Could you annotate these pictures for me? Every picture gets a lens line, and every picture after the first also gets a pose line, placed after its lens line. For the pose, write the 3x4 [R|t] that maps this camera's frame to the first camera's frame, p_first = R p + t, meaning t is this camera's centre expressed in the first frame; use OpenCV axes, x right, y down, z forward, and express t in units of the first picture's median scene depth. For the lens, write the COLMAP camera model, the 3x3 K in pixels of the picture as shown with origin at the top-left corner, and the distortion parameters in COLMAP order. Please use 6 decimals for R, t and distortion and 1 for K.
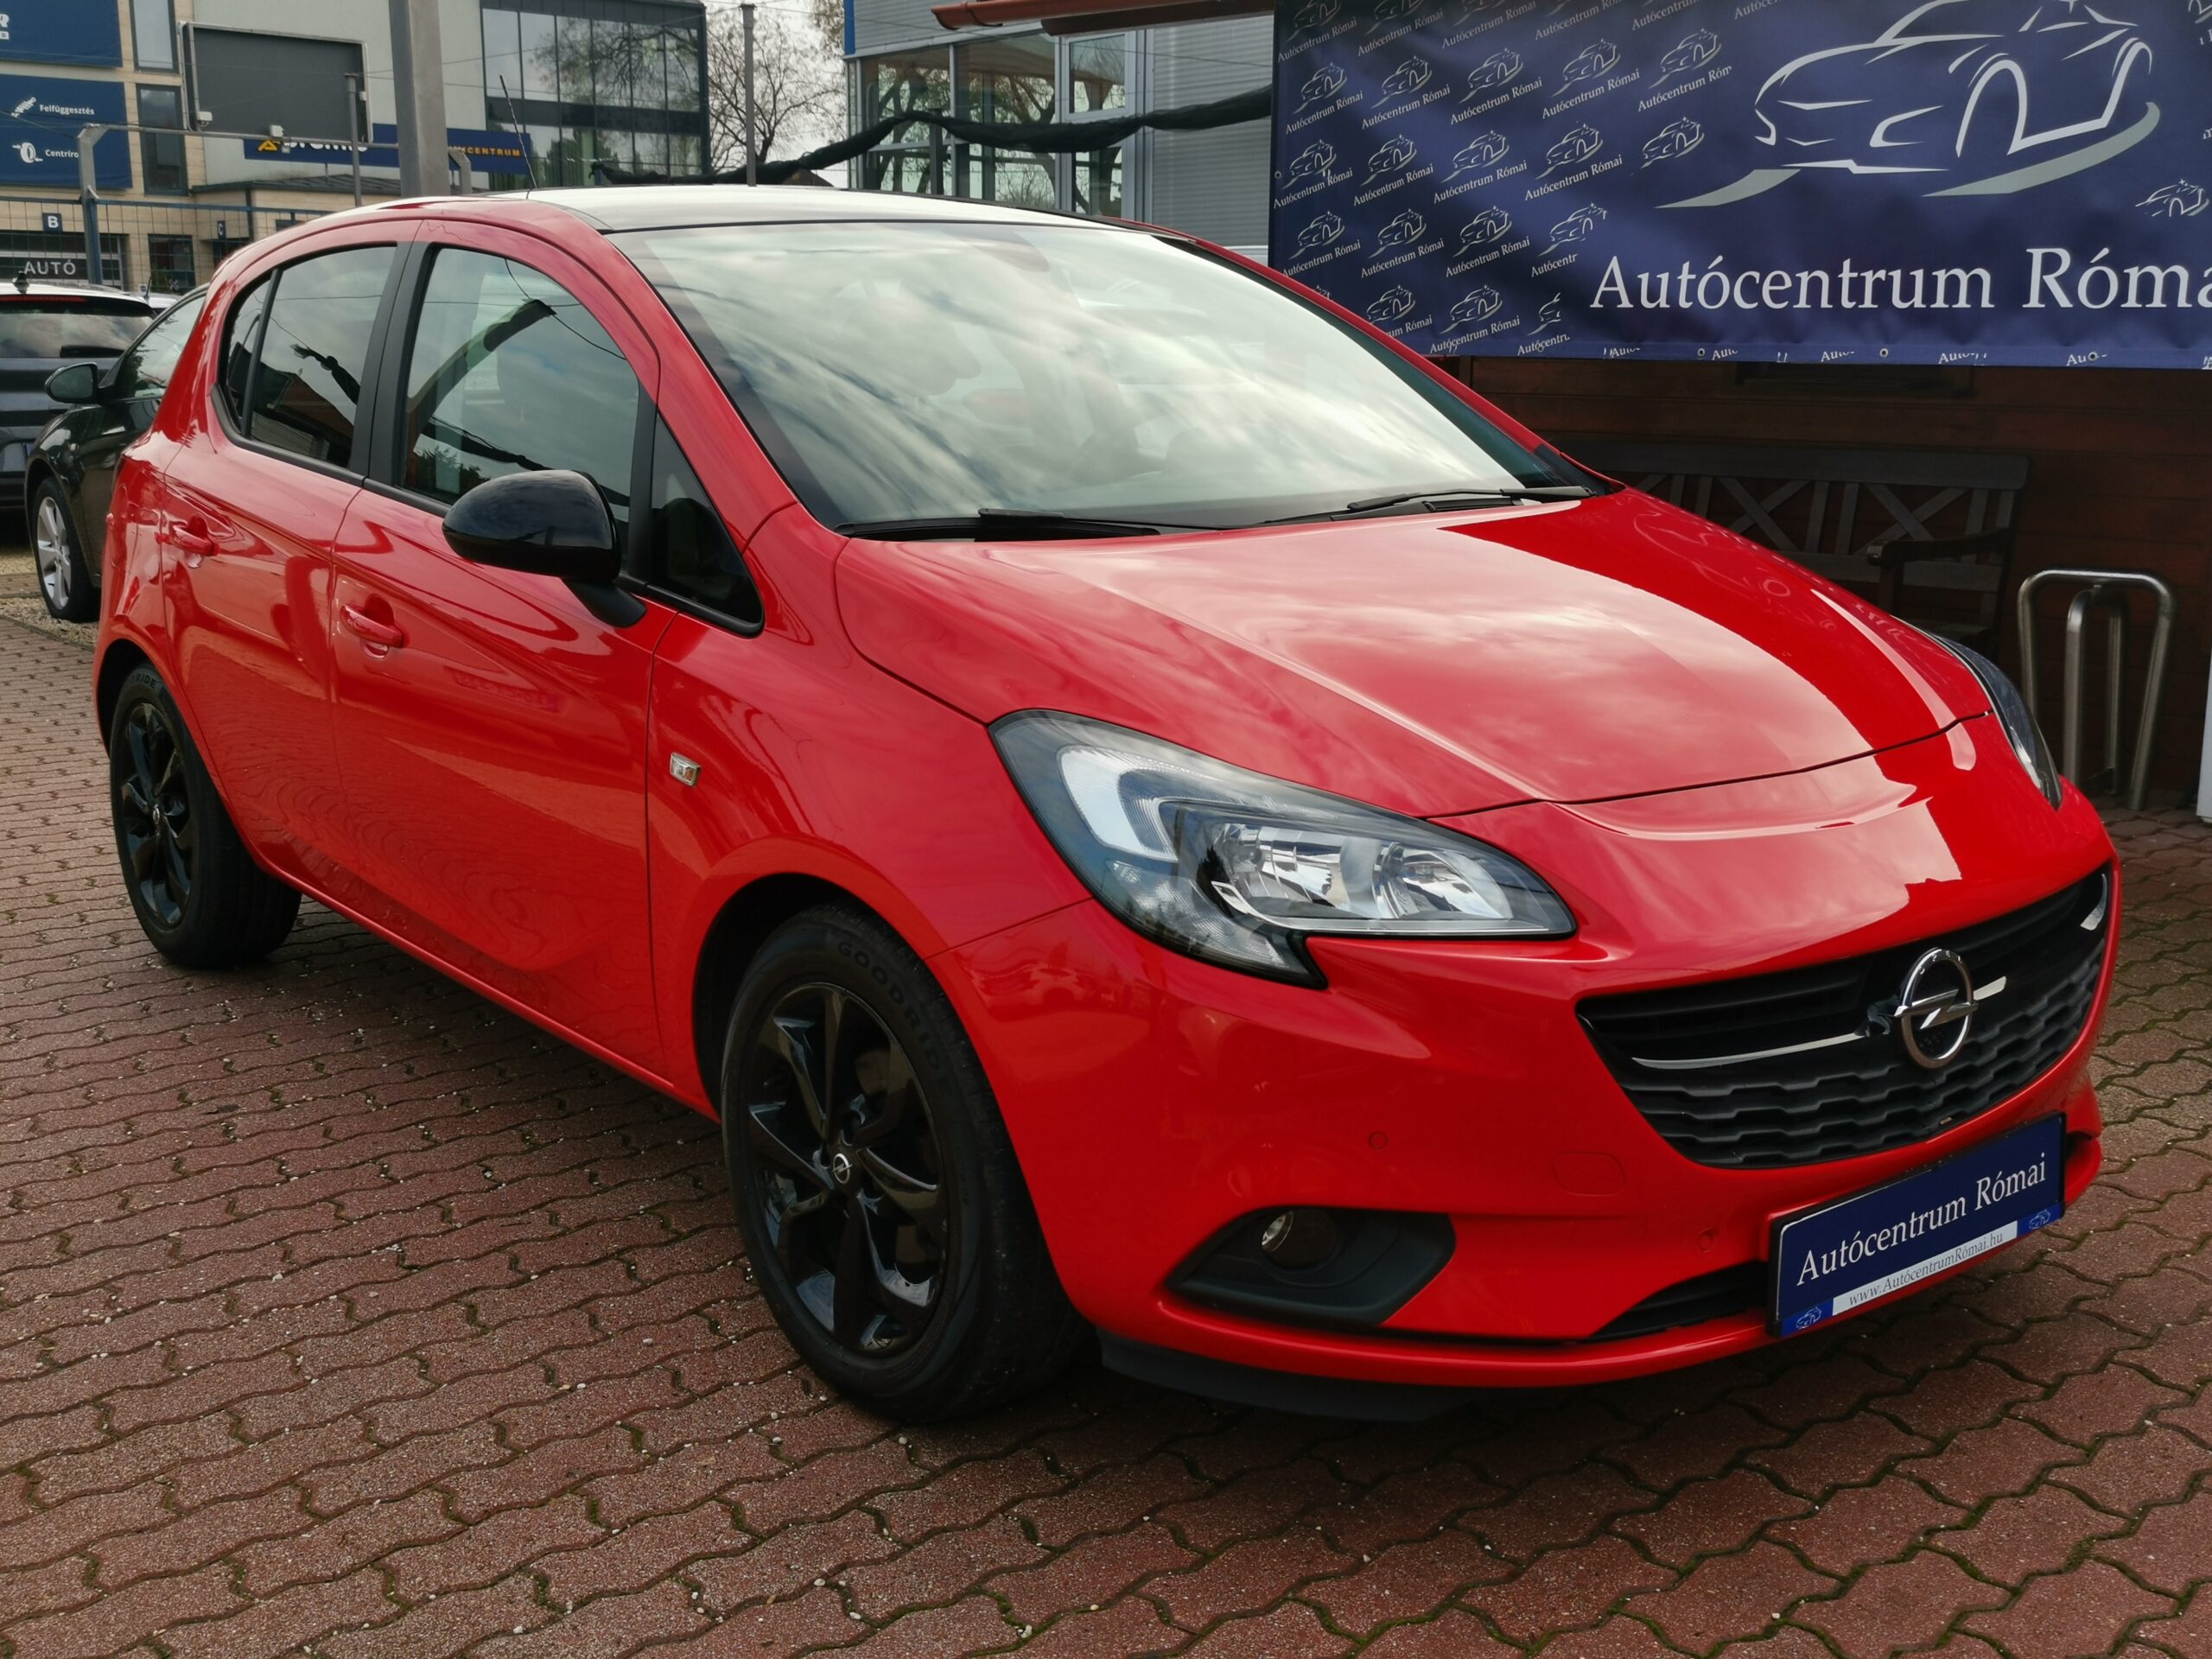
lens RADIAL K [[2441.2, 0, 1102.7], [0, 2441.2, 840.5], [0, 0, 1]] dist [0.044768, 0.000000]
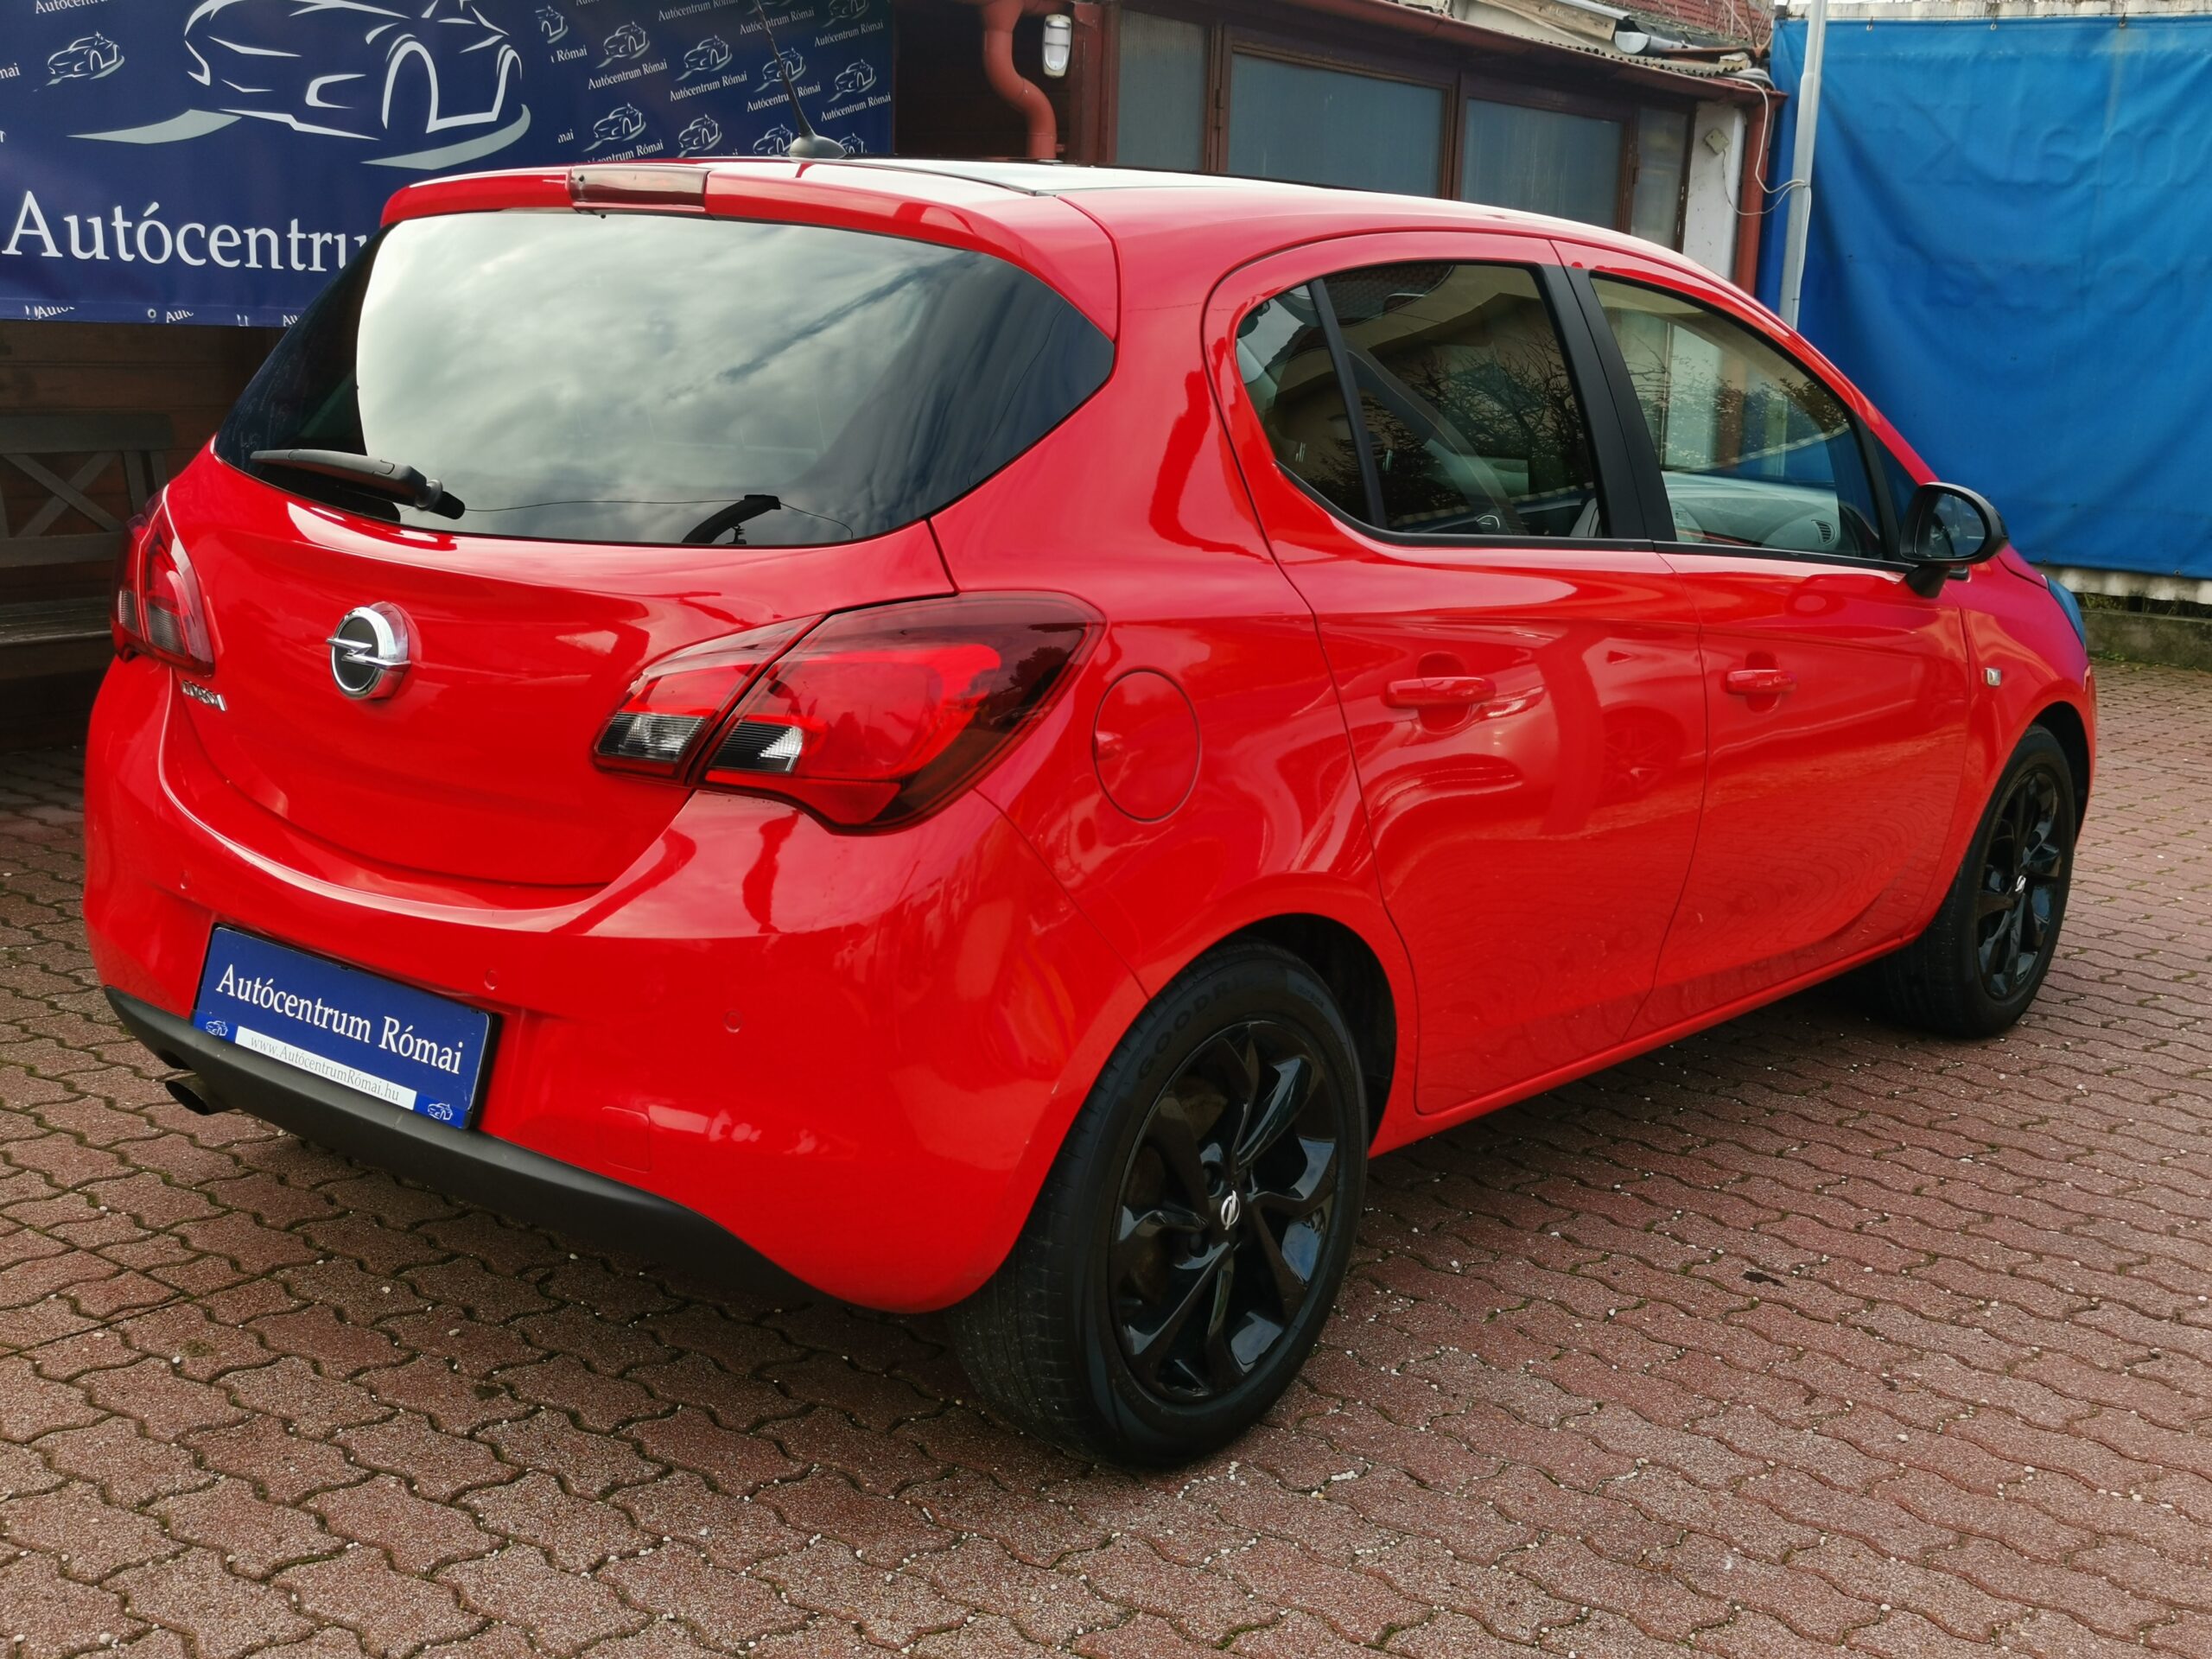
lens RADIAL K [[2469.1, 0, 1122.9], [0, 2469.1, 836.8], [0, 0, 1]] dist [0.107461, 0.000000]
pose [[-0.216204, -0.231023, 0.948622, -1.097264], [0.156447, 0.950850, 0.267222, -0.314289], [-0.963732, 0.206184, -0.169435, 1.298032]]
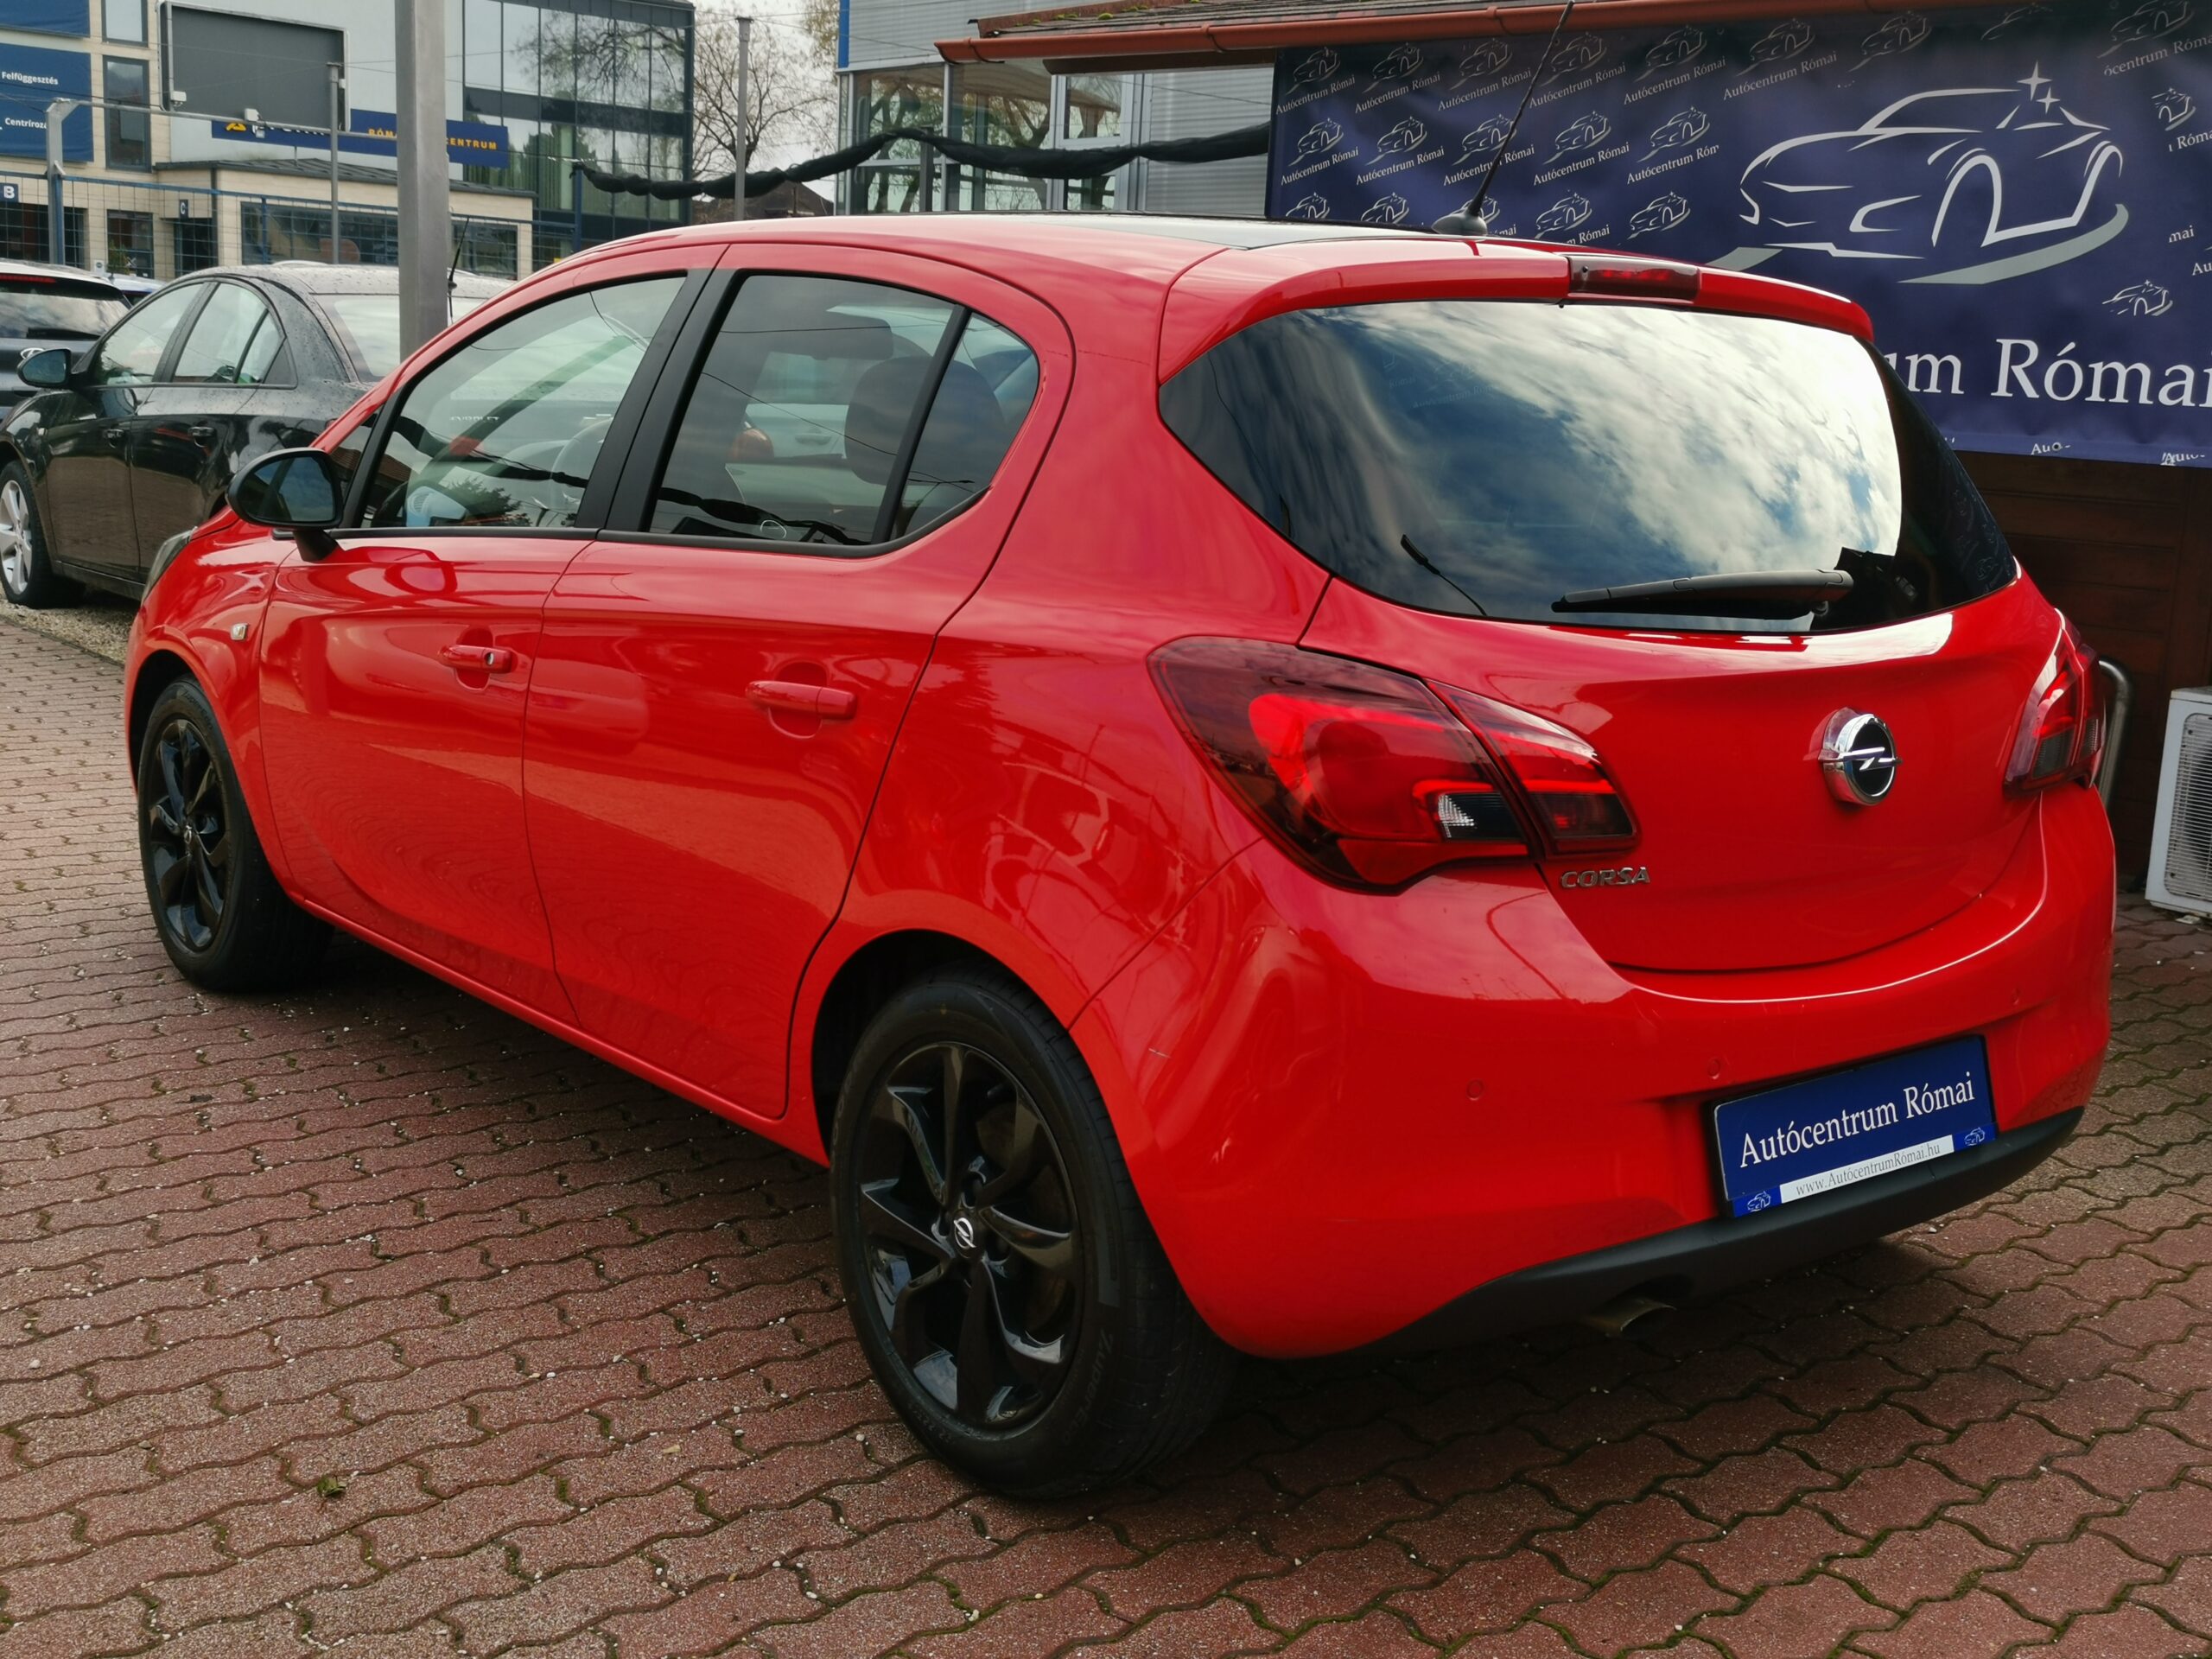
lens RADIAL K [[2511.2, 0, 1120.7], [0, 2511.2, 825.4], [0, 0, 1]] dist [0.055037, 0.000000]
pose [[0.998729, 0.045257, 0.022187, -0.004305], [-0.044768, 0.998754, -0.022070, 0.002191], [-0.023158, 0.021049, 0.999510, -0.055982]]
